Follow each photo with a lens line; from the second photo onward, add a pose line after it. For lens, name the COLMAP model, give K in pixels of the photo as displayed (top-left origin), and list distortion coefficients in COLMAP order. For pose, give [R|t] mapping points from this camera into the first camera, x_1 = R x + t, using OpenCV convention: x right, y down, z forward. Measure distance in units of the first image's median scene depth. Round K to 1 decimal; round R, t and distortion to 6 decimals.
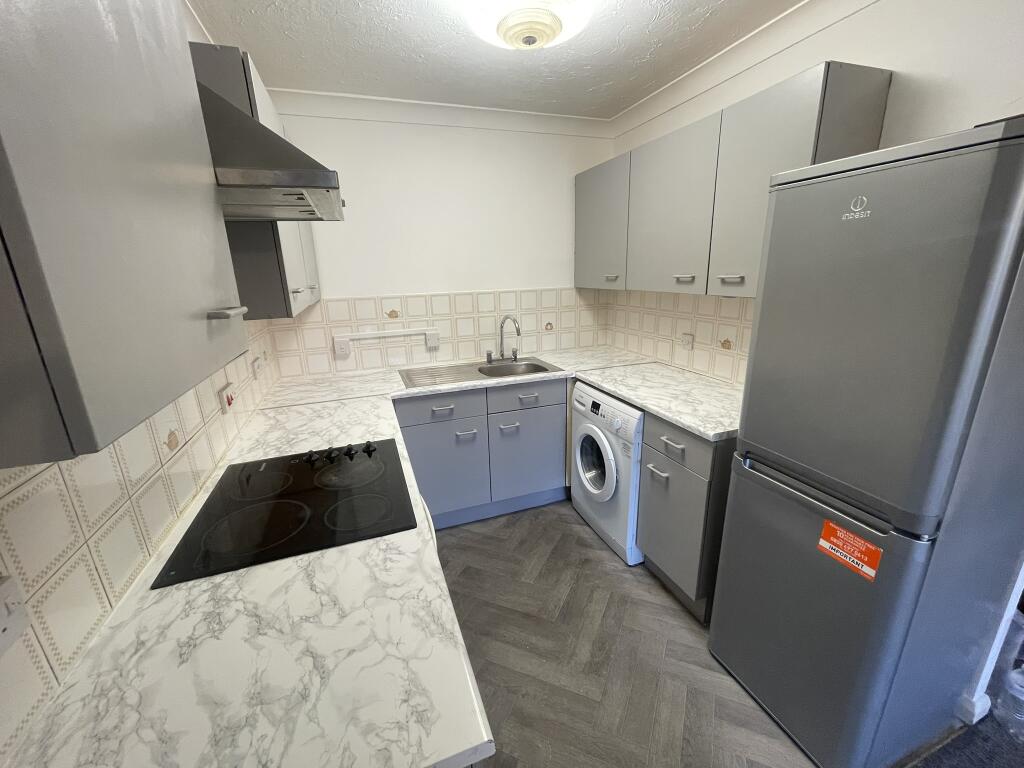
lens RADIAL K [[413.8, 0, 512.8], [0, 413.8, 388.5], [0, 0, 1]] dist [0.001441, 0.000534]
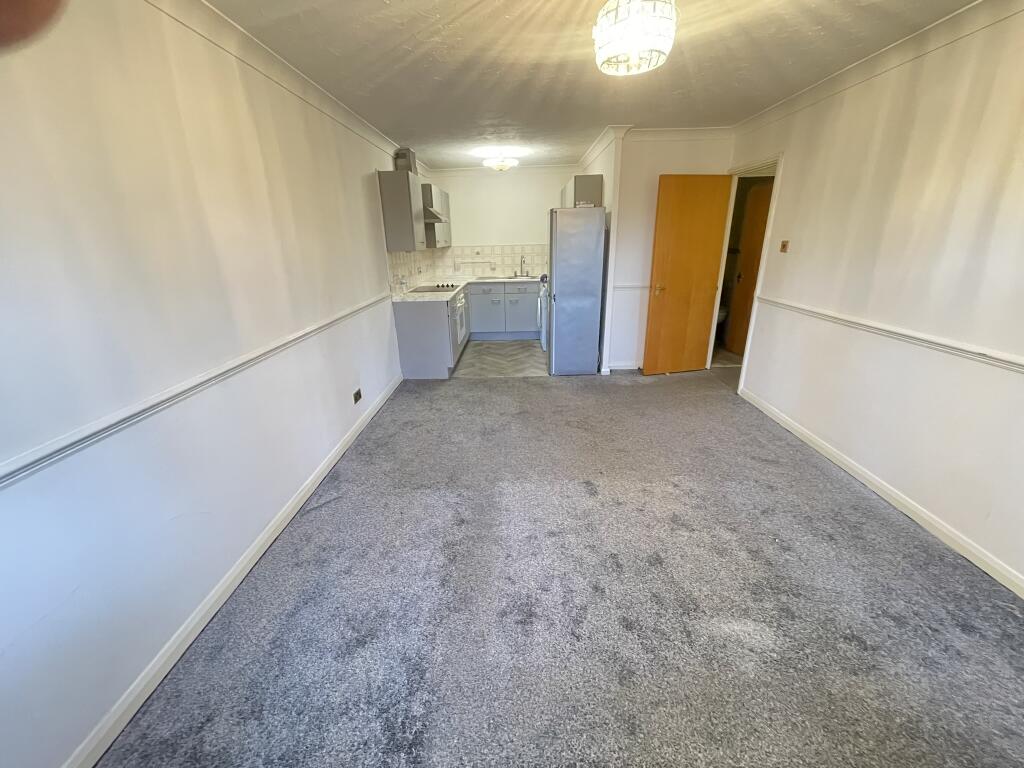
lens RADIAL K [[413.8, 0, 508.4], [0, 413.8, 388.4], [0, 0, 1]] dist [0.001441, 0.000534]
pose [[0.930177, 0.135111, -0.341345, 1.279281], [-0.106625, 0.989159, 0.100970, 0.538617], [0.351287, -0.057524, 0.934499, -1.980396]]
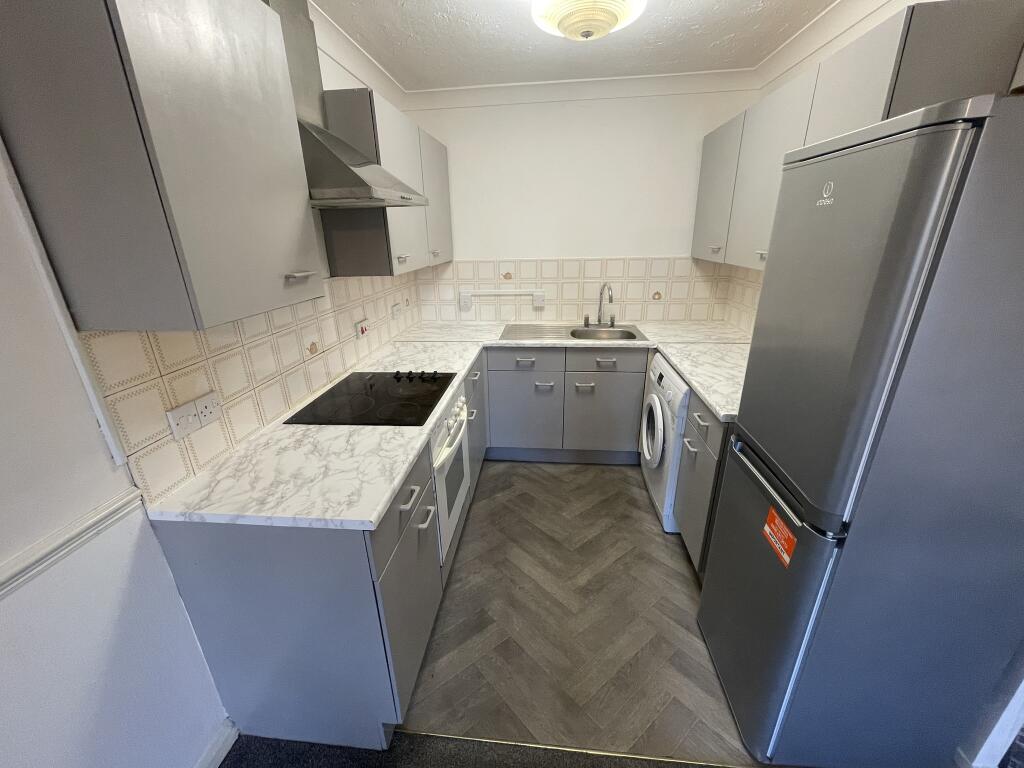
lens RADIAL K [[413.8, 0, 510.7], [0, 413.8, 388.2], [0, 0, 1]] dist [0.001441, 0.000534]
pose [[0.902400, 0.161579, -0.399458, 0.367744], [-0.124939, 0.985323, 0.116314, -0.005660], [0.412389, -0.055054, 0.909343, -0.121131]]
